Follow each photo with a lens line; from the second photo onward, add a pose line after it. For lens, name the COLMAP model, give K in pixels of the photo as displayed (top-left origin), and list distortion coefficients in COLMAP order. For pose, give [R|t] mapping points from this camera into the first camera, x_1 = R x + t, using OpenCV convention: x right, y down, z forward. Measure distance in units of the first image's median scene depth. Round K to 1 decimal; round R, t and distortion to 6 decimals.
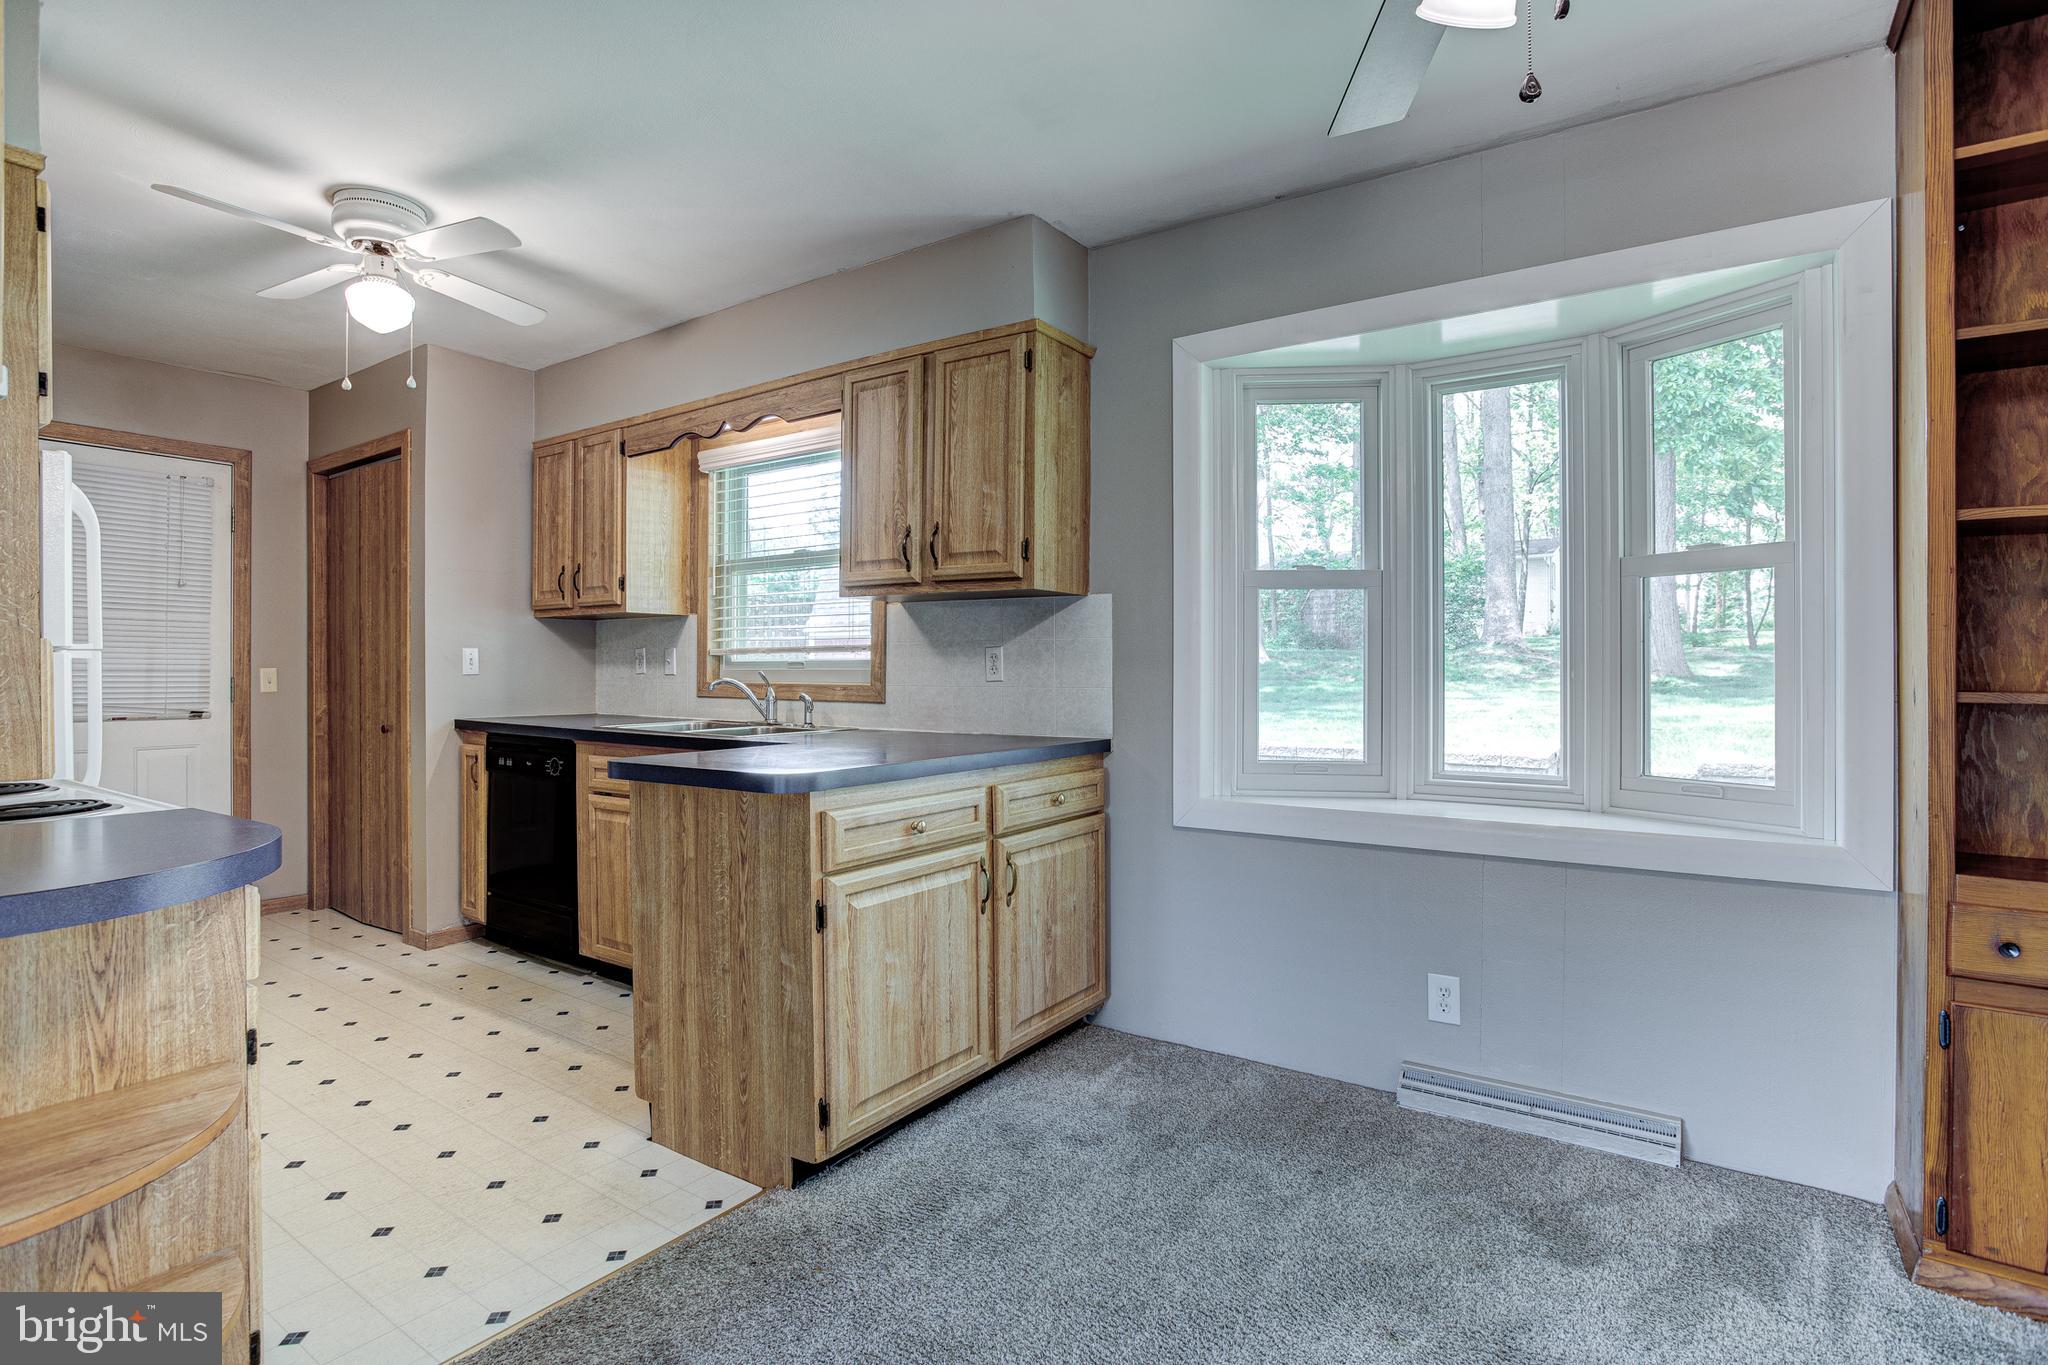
lens RADIAL K [[1010.3, 0, 1013.7], [0, 1010.3, 669.5], [0, 0, 1]] dist [-0.045933, 0.019617]
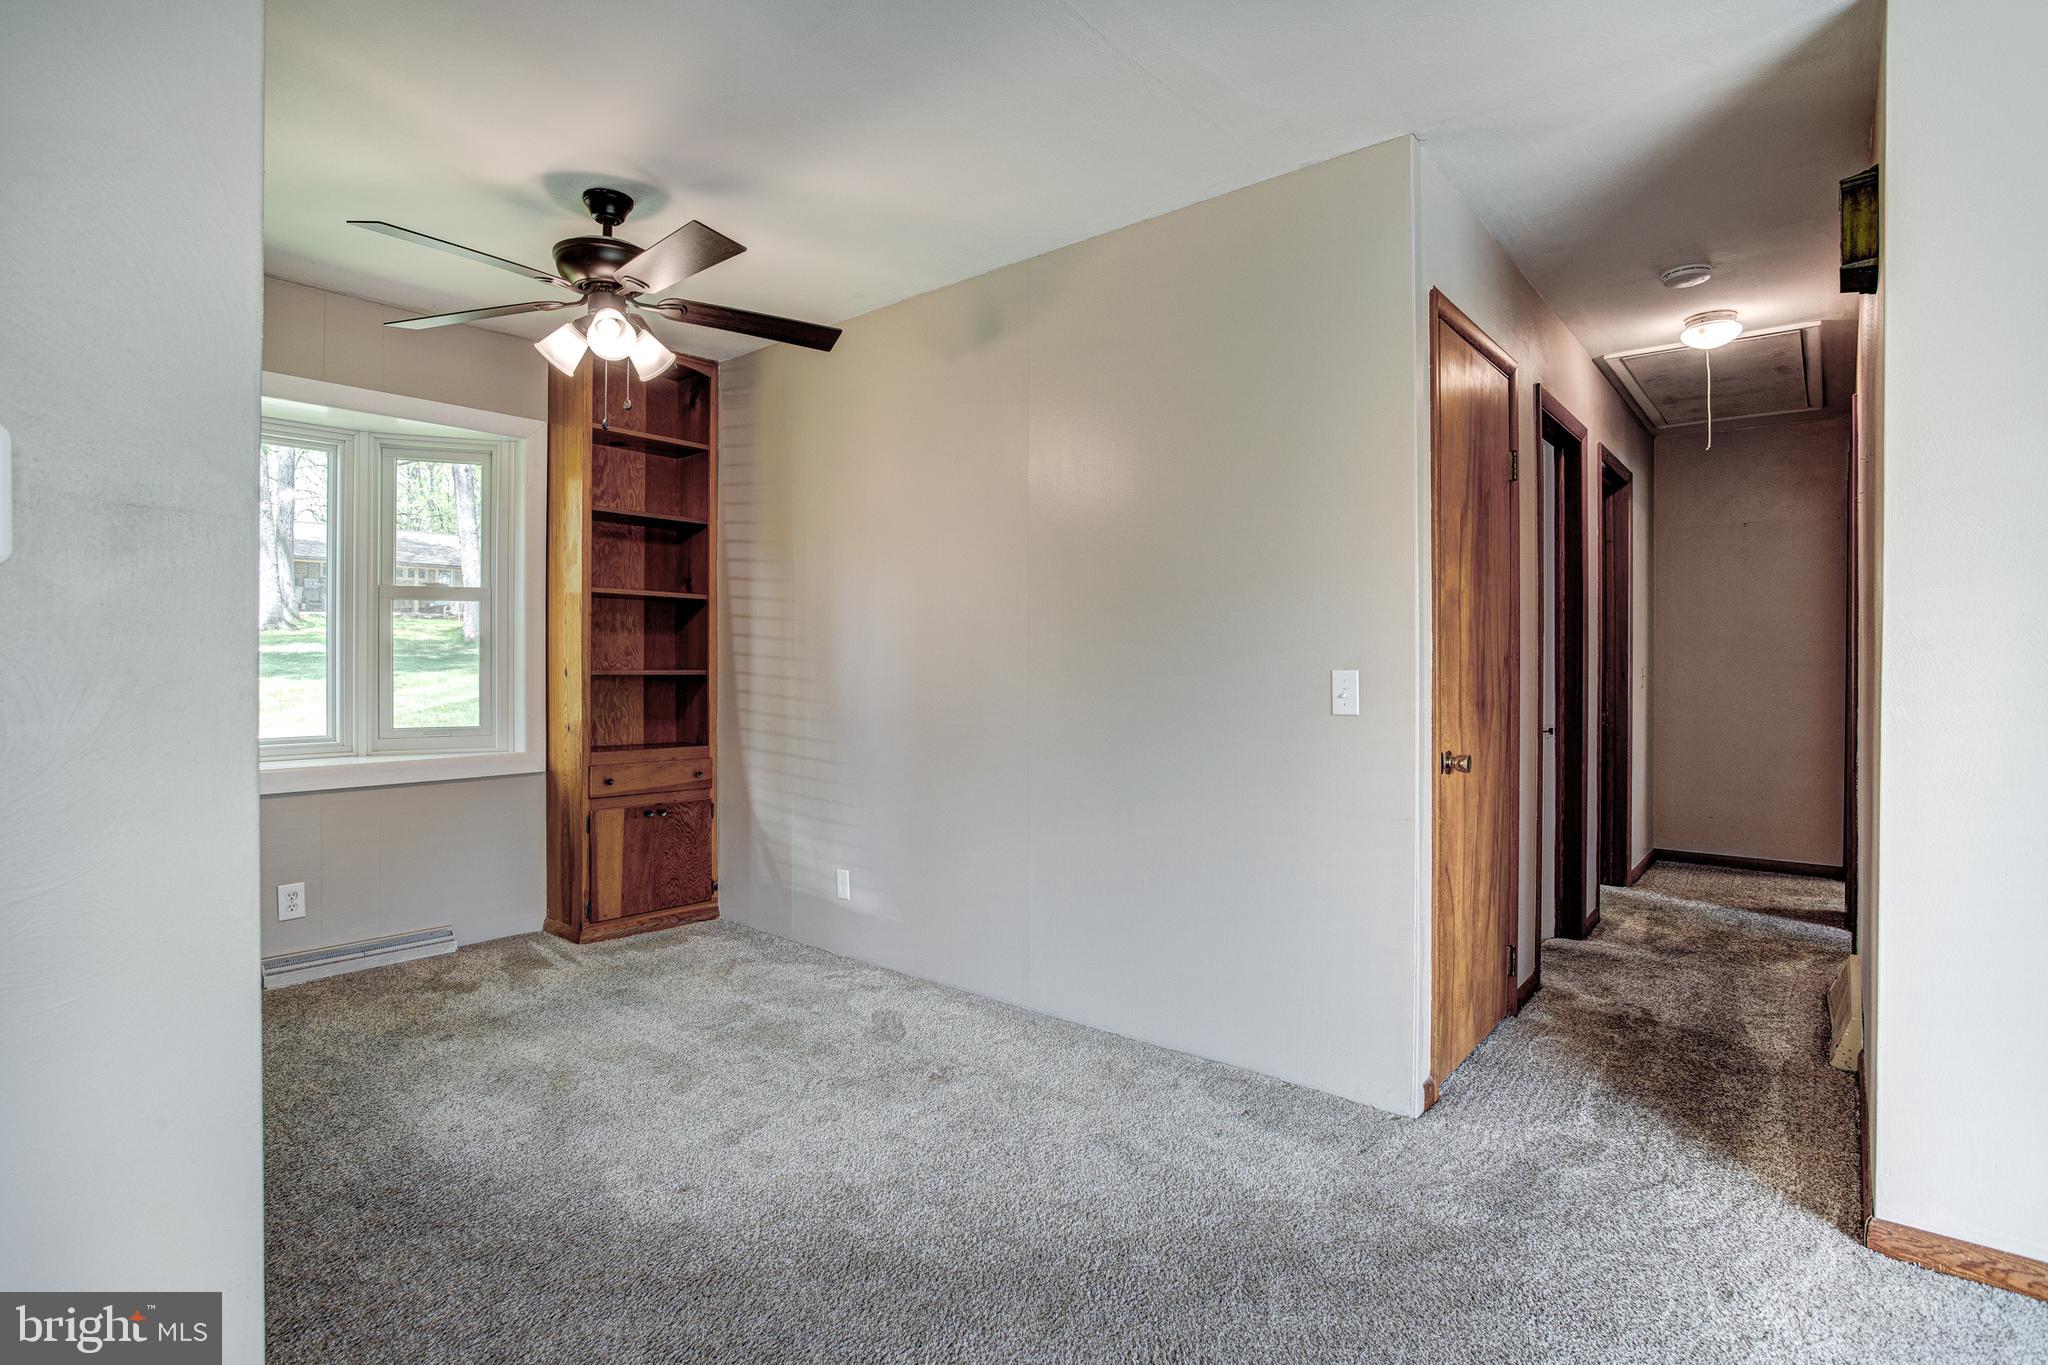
lens RADIAL K [[1010.3, 0, 1042.6], [0, 1010.3, 654.0], [0, 0, 1]] dist [-0.045933, 0.019617]
pose [[0.071231, 0.012173, 0.997386, -0.733417], [-0.001025, 0.999926, -0.012131, 0.007792], [-0.997459, -0.000158, 0.071238, -0.100530]]
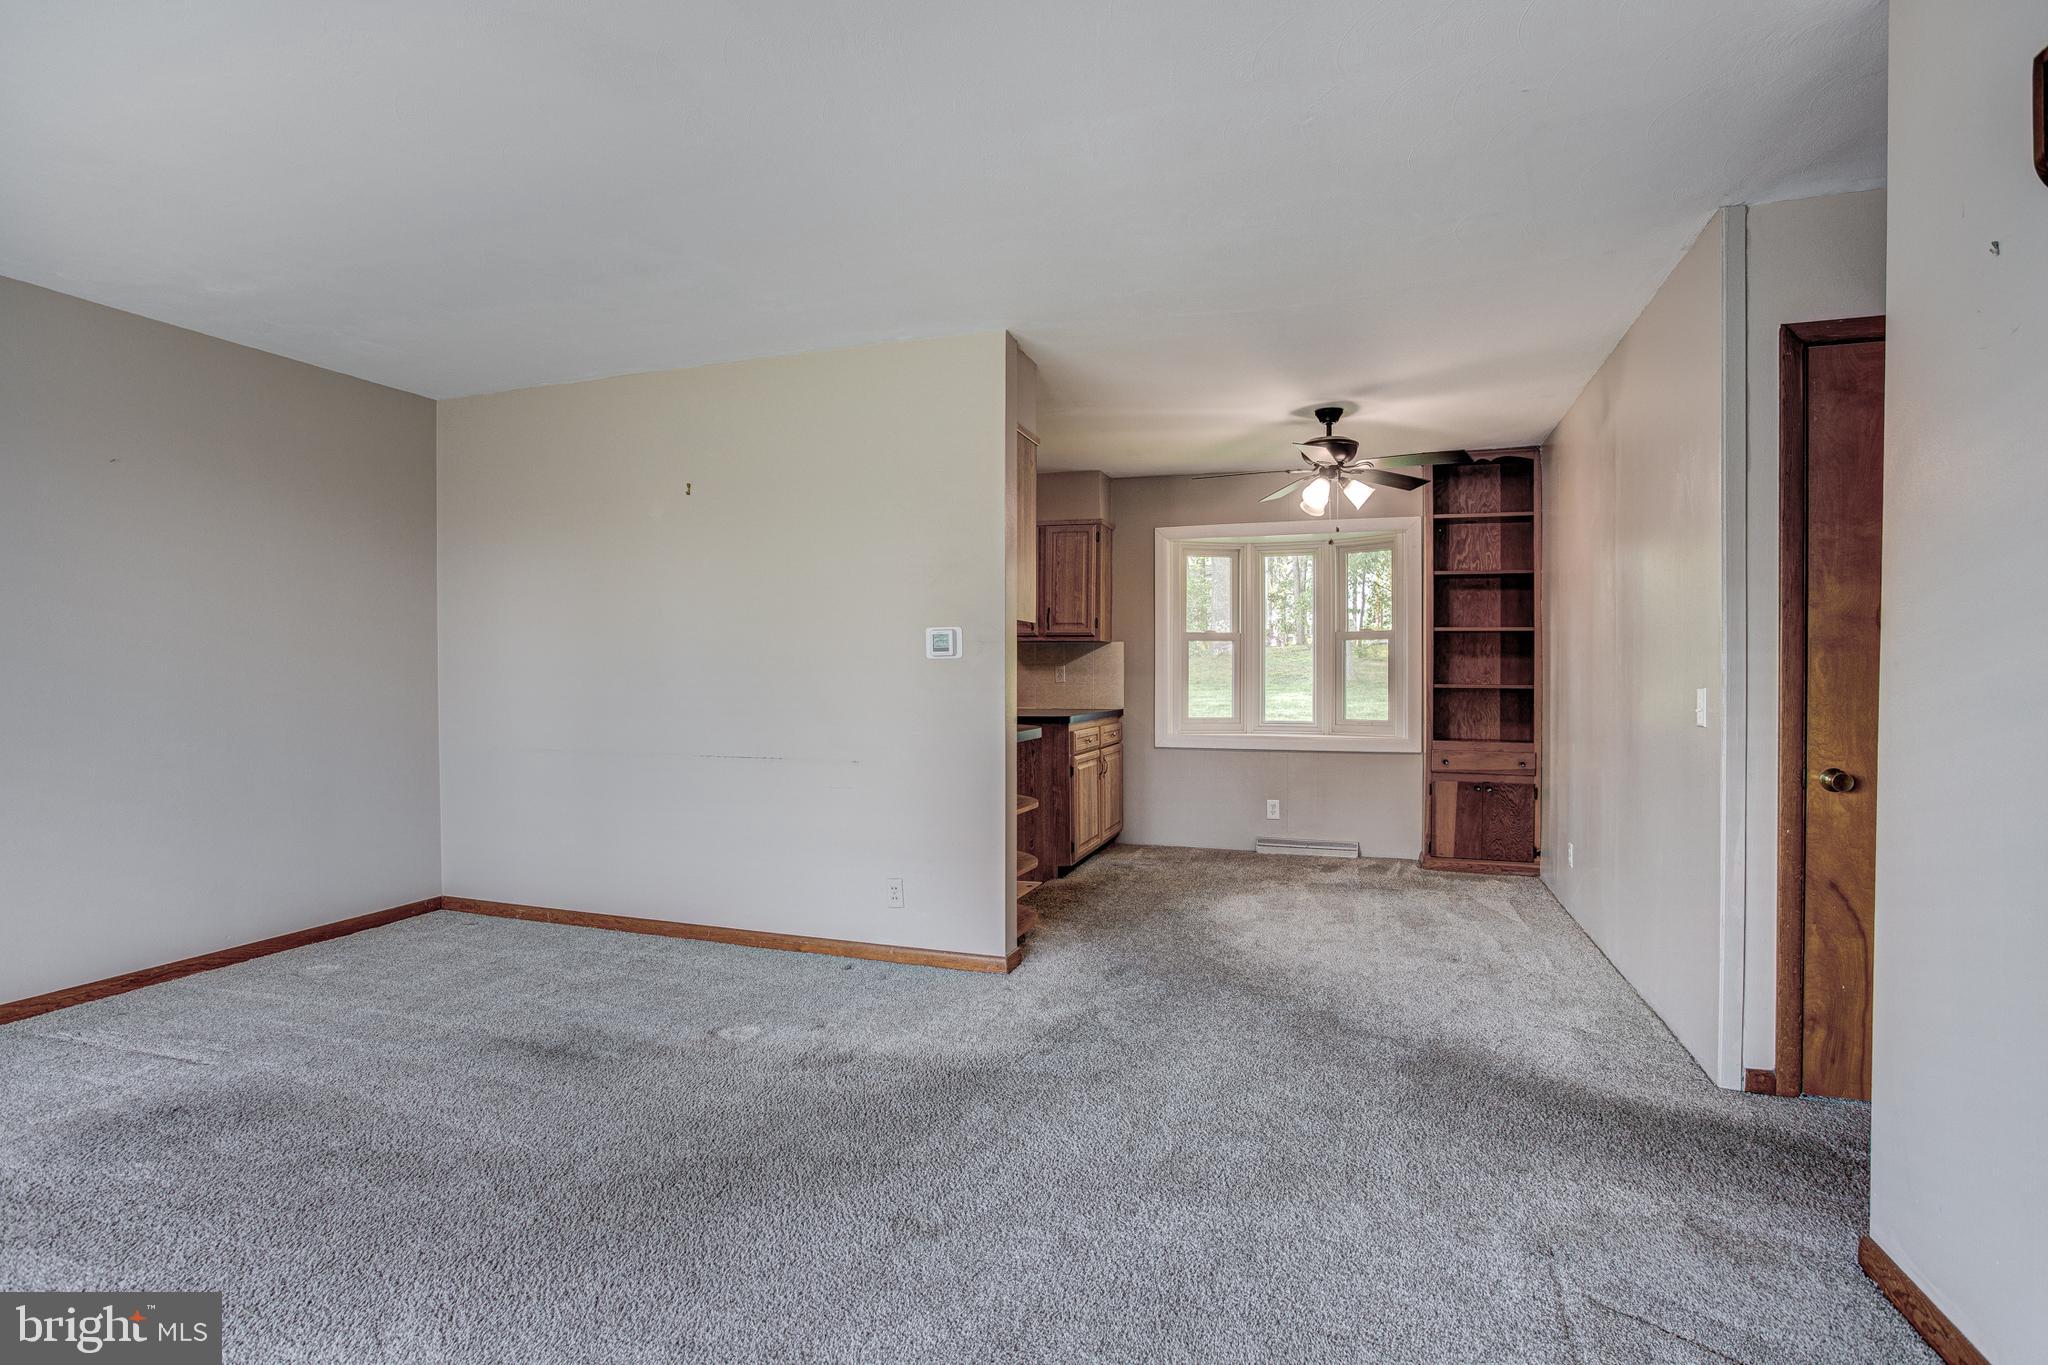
lens RADIAL K [[1010.3, 0, 1018.1], [0, 1010.3, 687.2], [0, 0, 1]] dist [-0.045933, 0.019617]
pose [[0.960432, -0.001843, 0.278507, -0.769580], [-0.001060, 0.999947, 0.010273, -0.000594], [-0.278511, -0.010162, 0.960379, -1.079146]]
